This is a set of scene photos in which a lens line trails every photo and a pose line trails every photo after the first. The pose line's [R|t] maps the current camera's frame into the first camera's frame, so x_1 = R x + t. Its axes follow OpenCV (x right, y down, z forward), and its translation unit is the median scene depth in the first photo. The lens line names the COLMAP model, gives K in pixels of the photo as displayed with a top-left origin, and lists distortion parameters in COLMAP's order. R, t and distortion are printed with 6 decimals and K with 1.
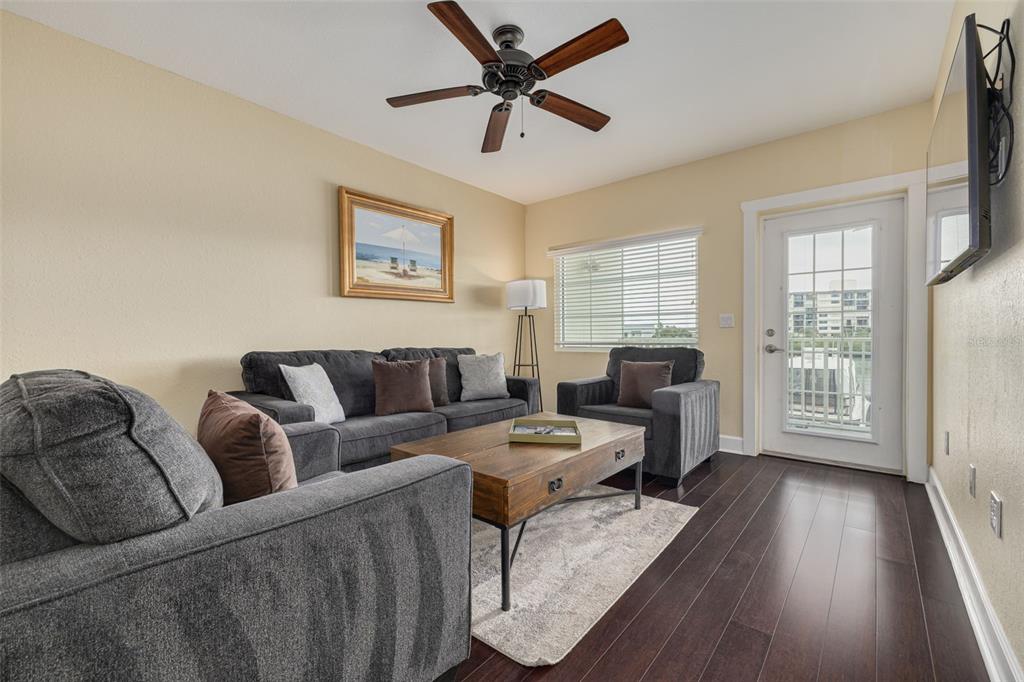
lens RADIAL K [[426.6, 0, 512.0], [0, 426.6, 341.9], [0, 0, 1]] dist [-0.003955, 0.000708]
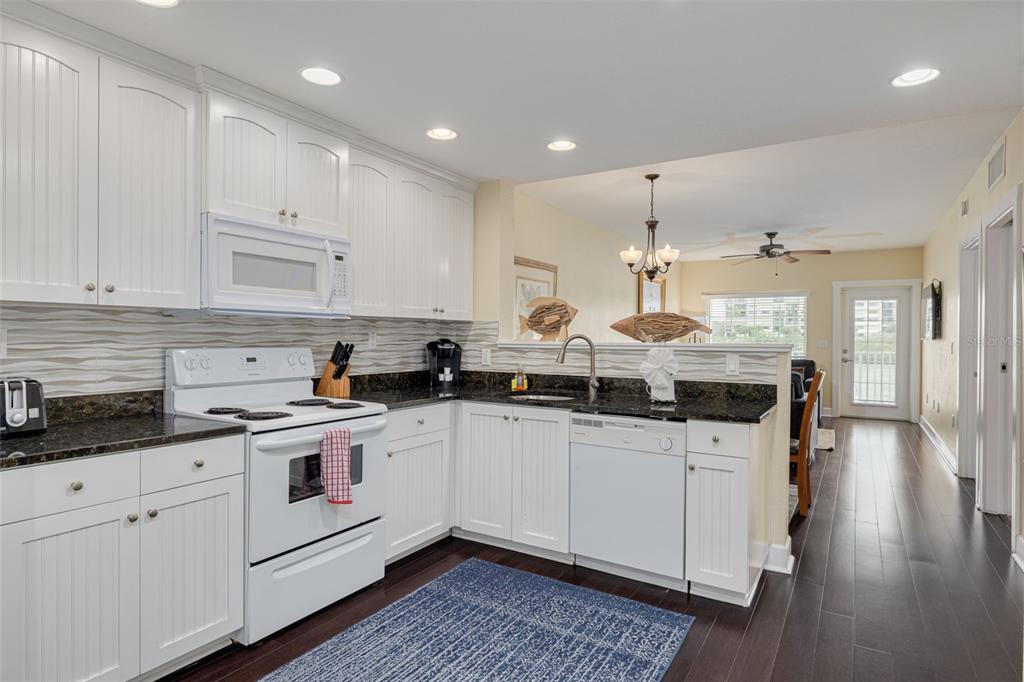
lens RADIAL K [[563.1, 0, 511.5], [0, 563.1, 343.0], [0, 0, 1]] dist [-0.001163, 0.000733]
pose [[0.987995, 0.005765, 0.154377, -1.228954], [-0.006386, 0.999973, 0.003532, -0.058418], [-0.154353, -0.004475, 0.988006, -1.220543]]
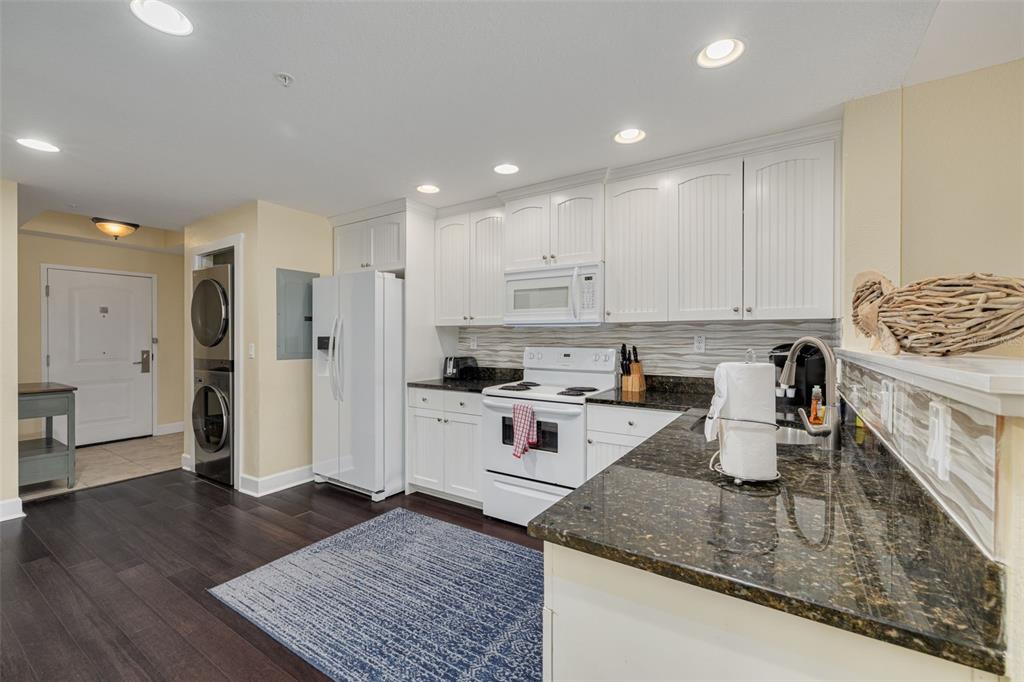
lens RADIAL K [[426.6, 0, 511.8], [0, 426.6, 342.4], [0, 0, 1]] dist [-0.003955, 0.000708]
pose [[0.129180, 0.008337, -0.991586, -0.595535], [-0.012621, 0.999897, 0.006763, -0.062197], [0.991541, 0.011641, 0.129272, -0.625259]]
